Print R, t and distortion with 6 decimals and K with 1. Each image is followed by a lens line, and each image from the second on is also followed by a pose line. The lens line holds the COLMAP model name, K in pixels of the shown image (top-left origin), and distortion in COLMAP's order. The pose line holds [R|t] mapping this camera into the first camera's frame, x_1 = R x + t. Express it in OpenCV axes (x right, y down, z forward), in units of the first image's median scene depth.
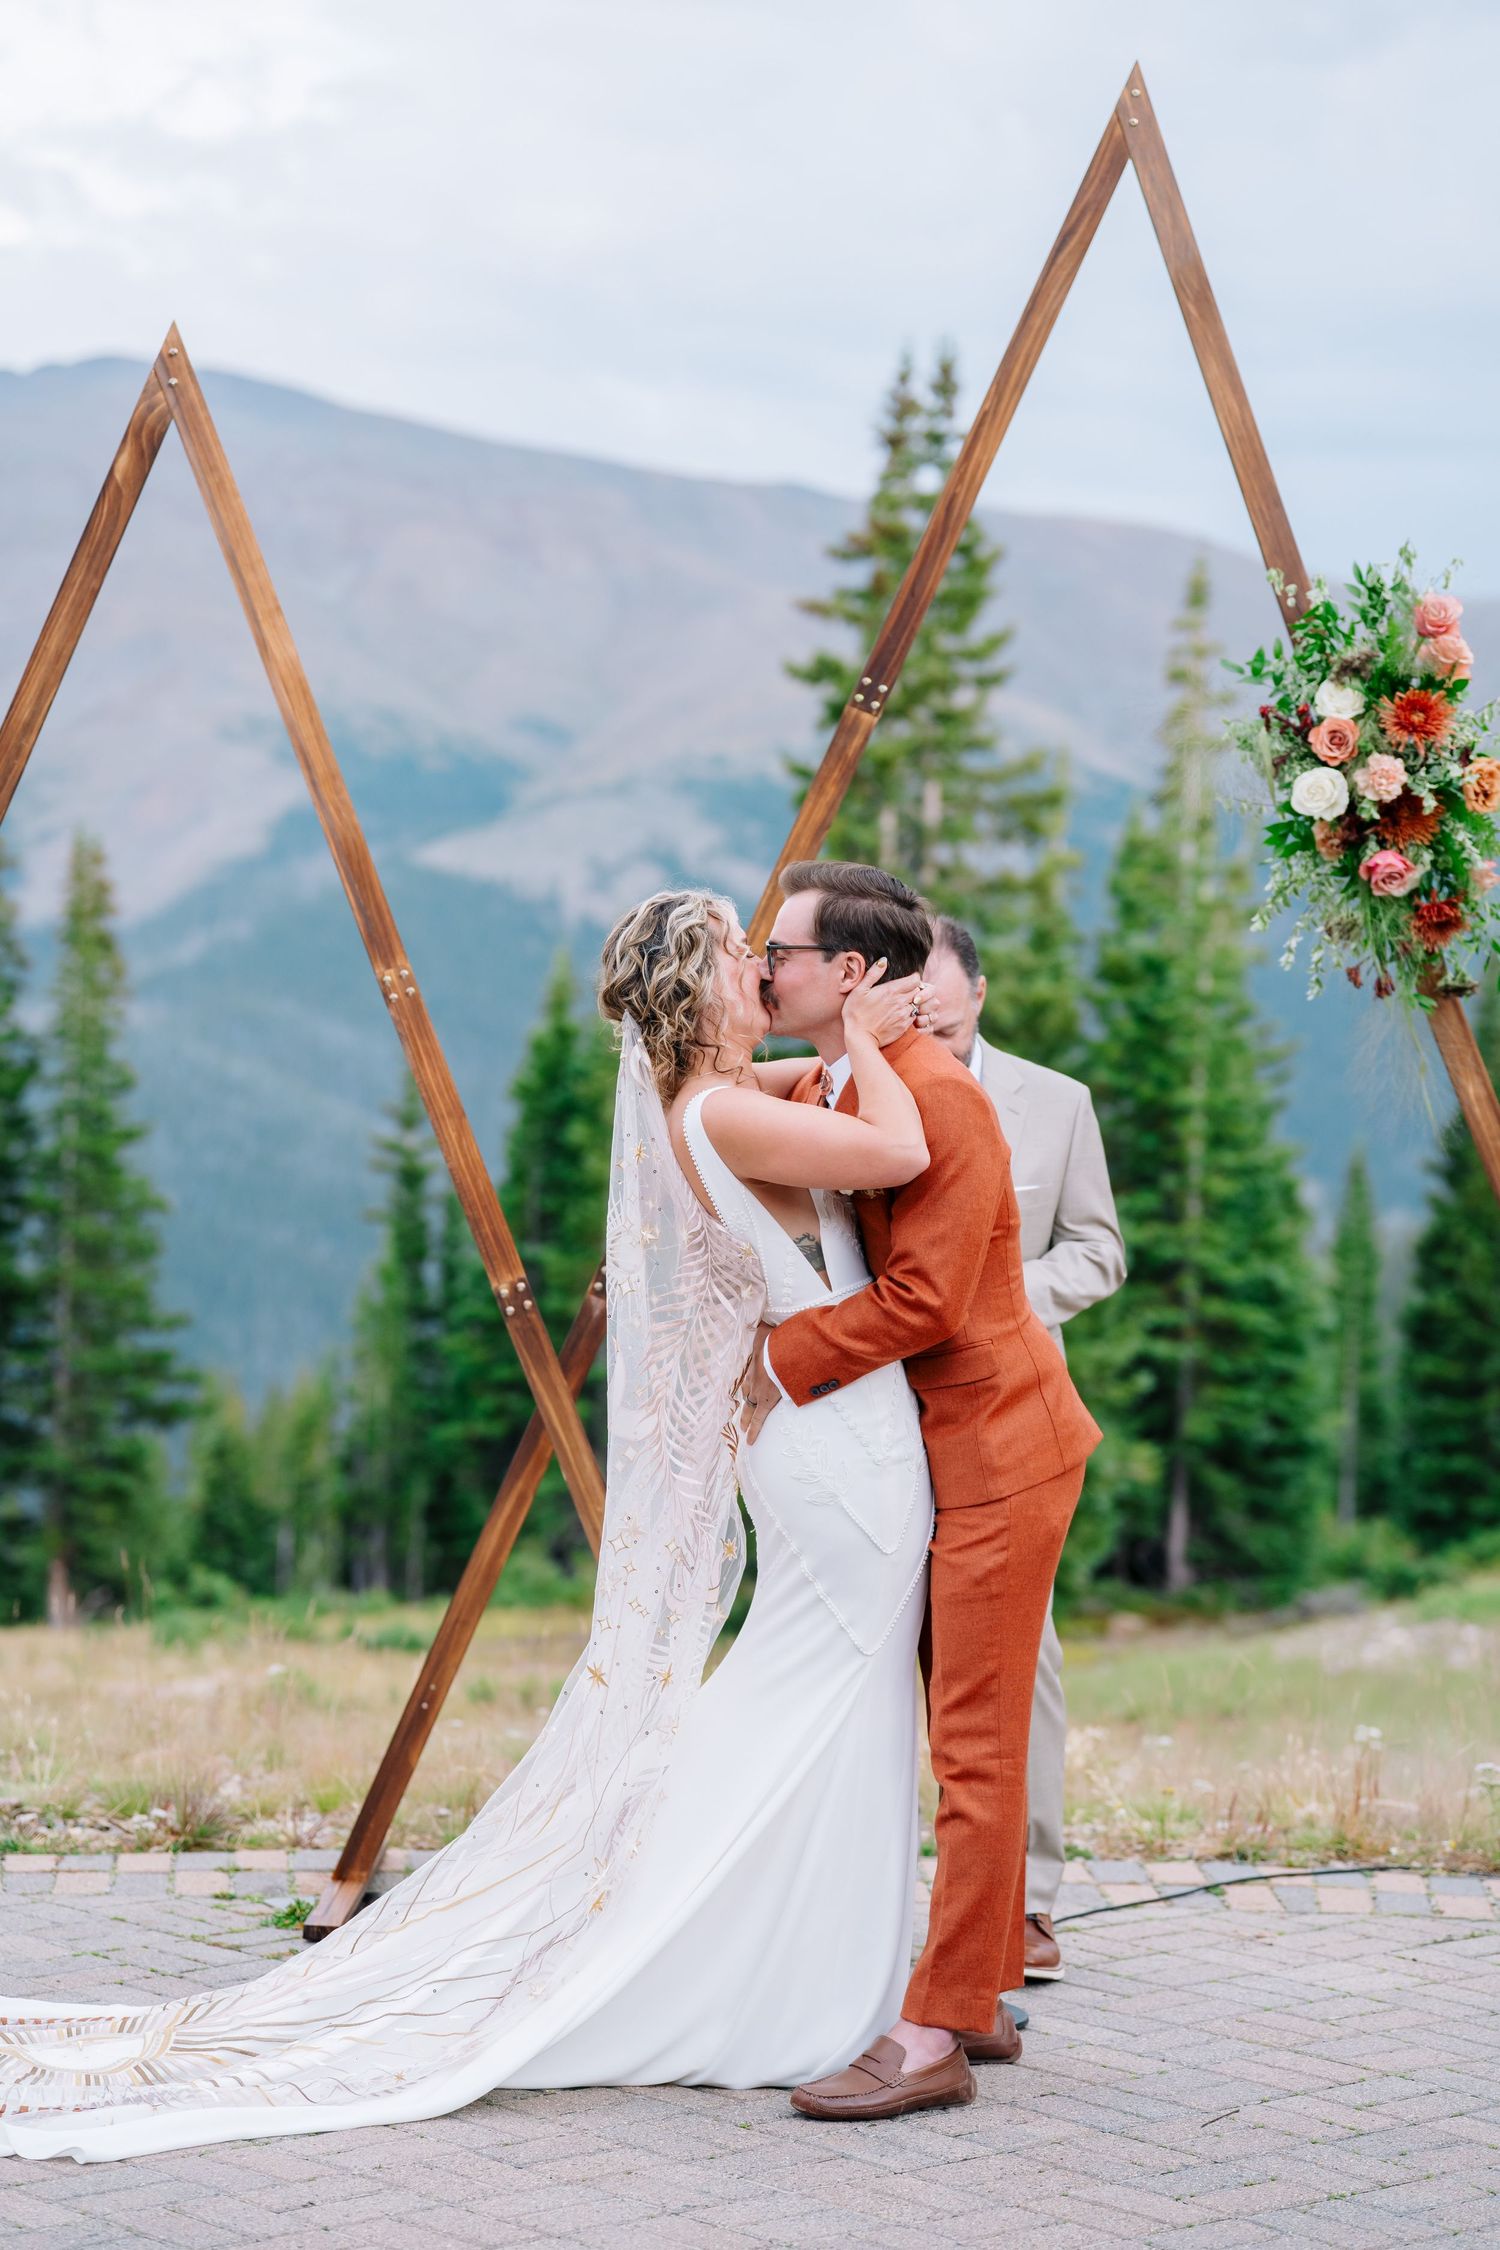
lens RADIAL K [[4908.4, 0, 750.0], [0, 4908.4, 1125.0], [0, 0, 1]] dist [0.286784, 0.592328]
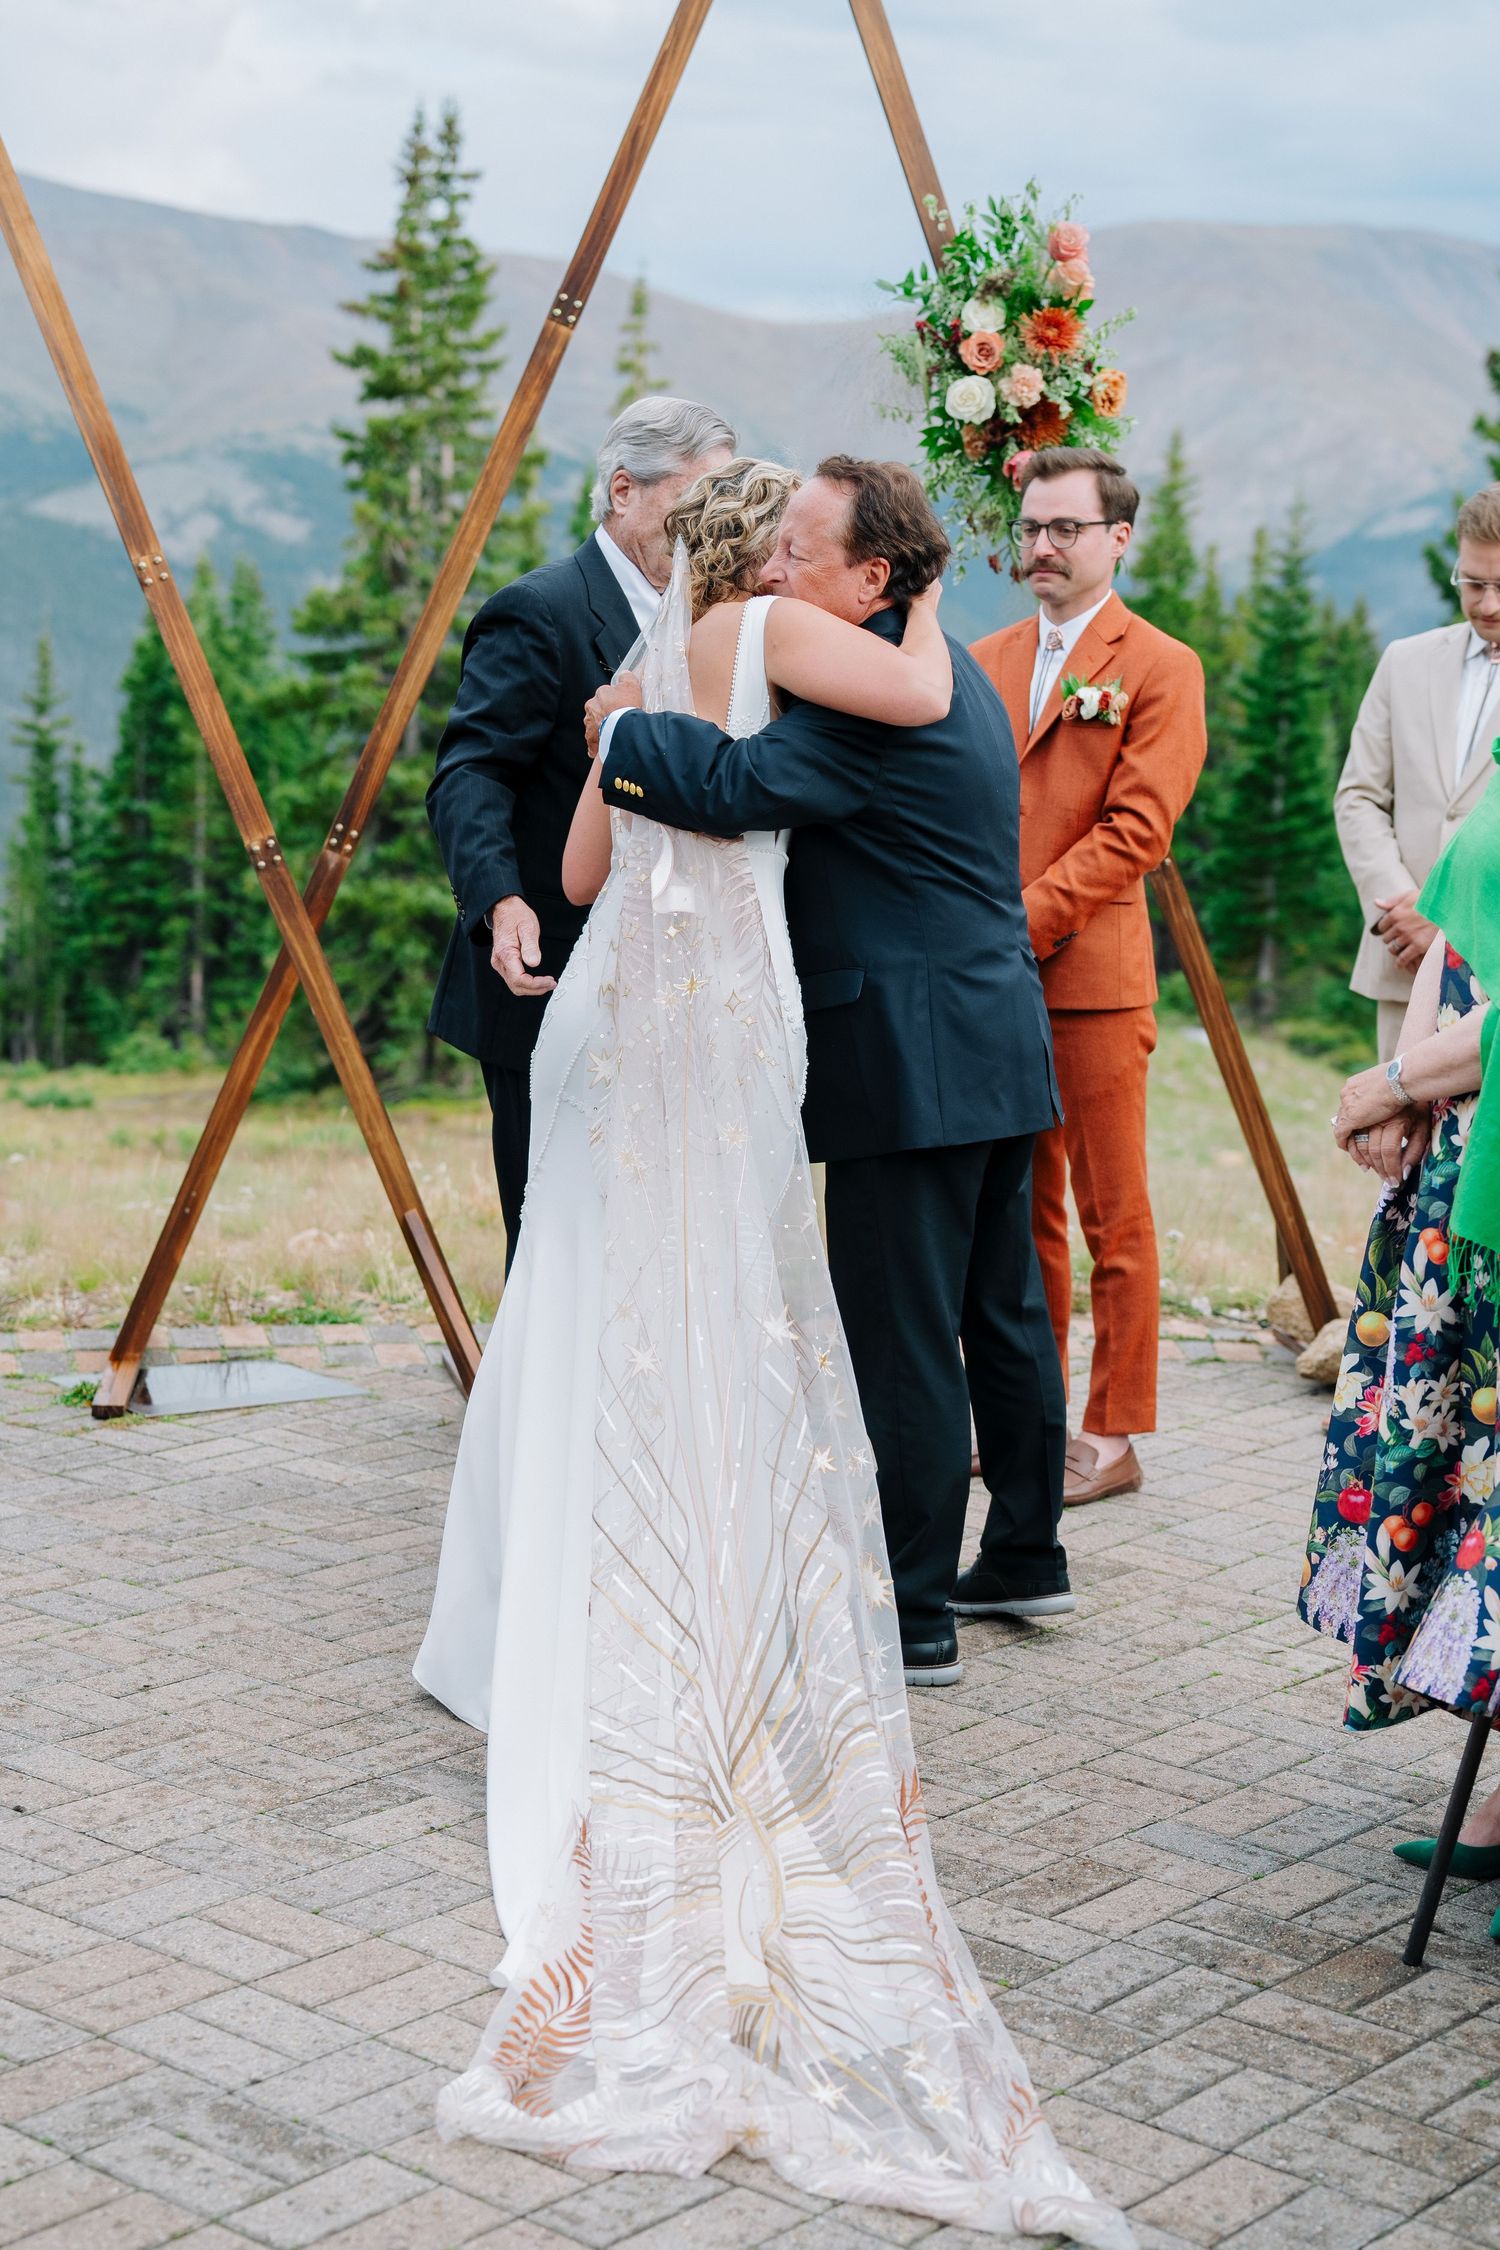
lens RADIAL K [[3554.4, 0, 747.7], [0, 3554.4, 1094.8], [0, 0, 1]] dist [0.081098, 0.230396]
pose [[0.991799, -0.020323, 0.126182, -0.041026], [0.006619, 0.994120, 0.108082, 0.002788], [-0.127637, -0.106361, 0.986102, 0.173439]]
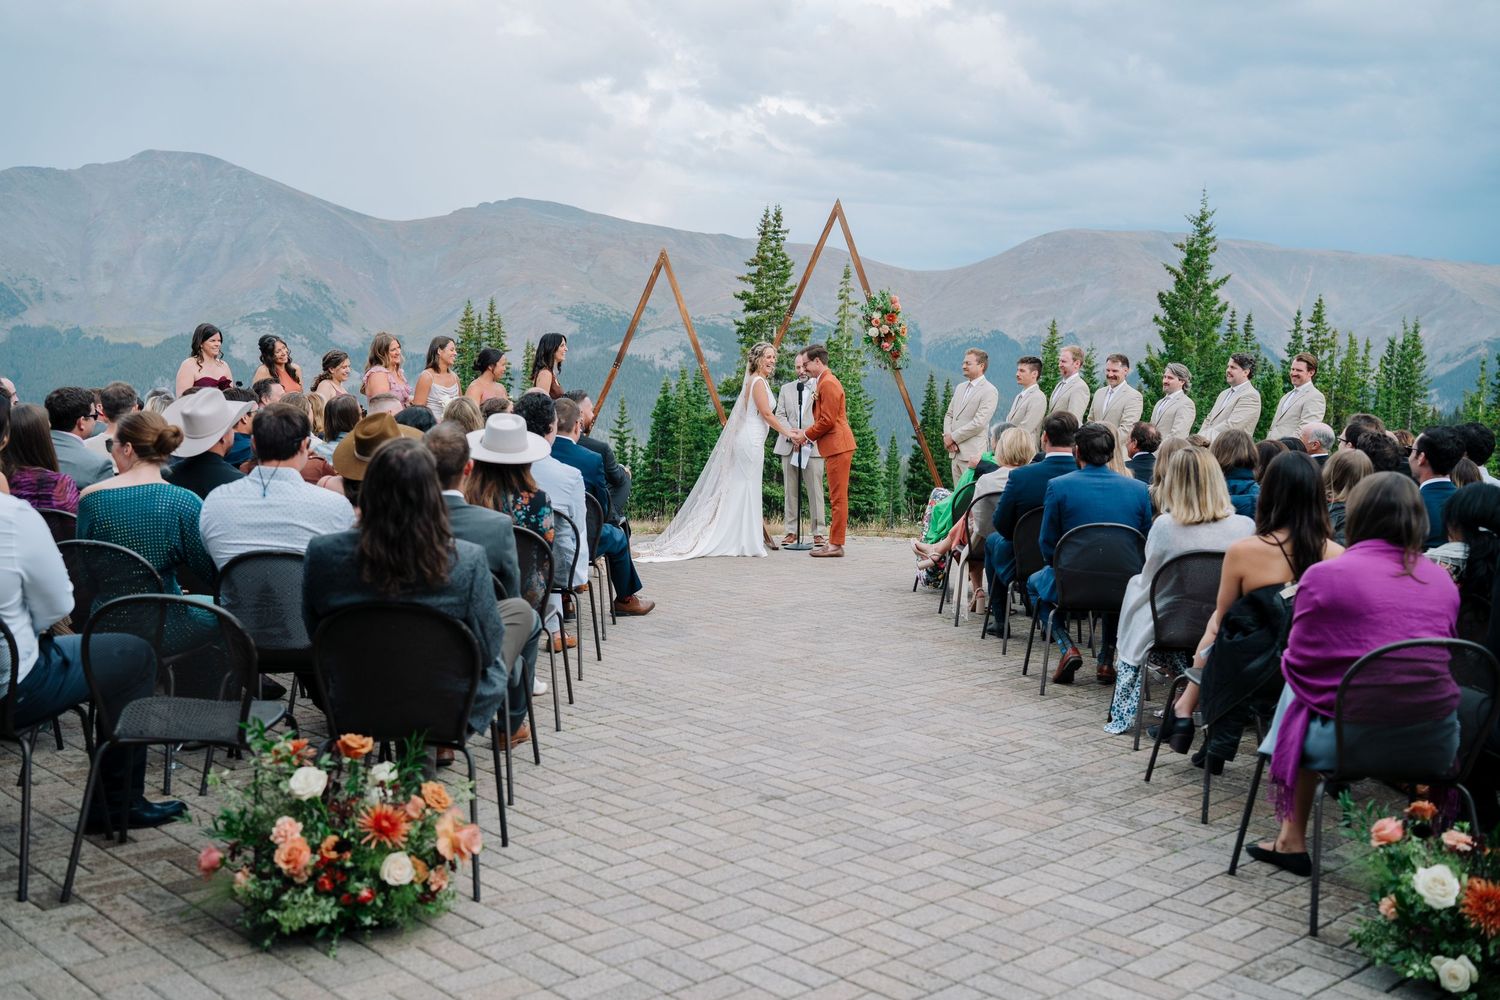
lens RADIAL K [[1508.5, 0, 750.0], [0, 1508.5, 500.0], [0, 0, 1]] dist [-0.210916, -0.000471]
pose [[0.999645, -0.004737, 0.026227, -0.062484], [0.003526, 0.998935, 0.046006, 0.039598], [-0.026417, -0.045897, 0.998597, -0.635280]]
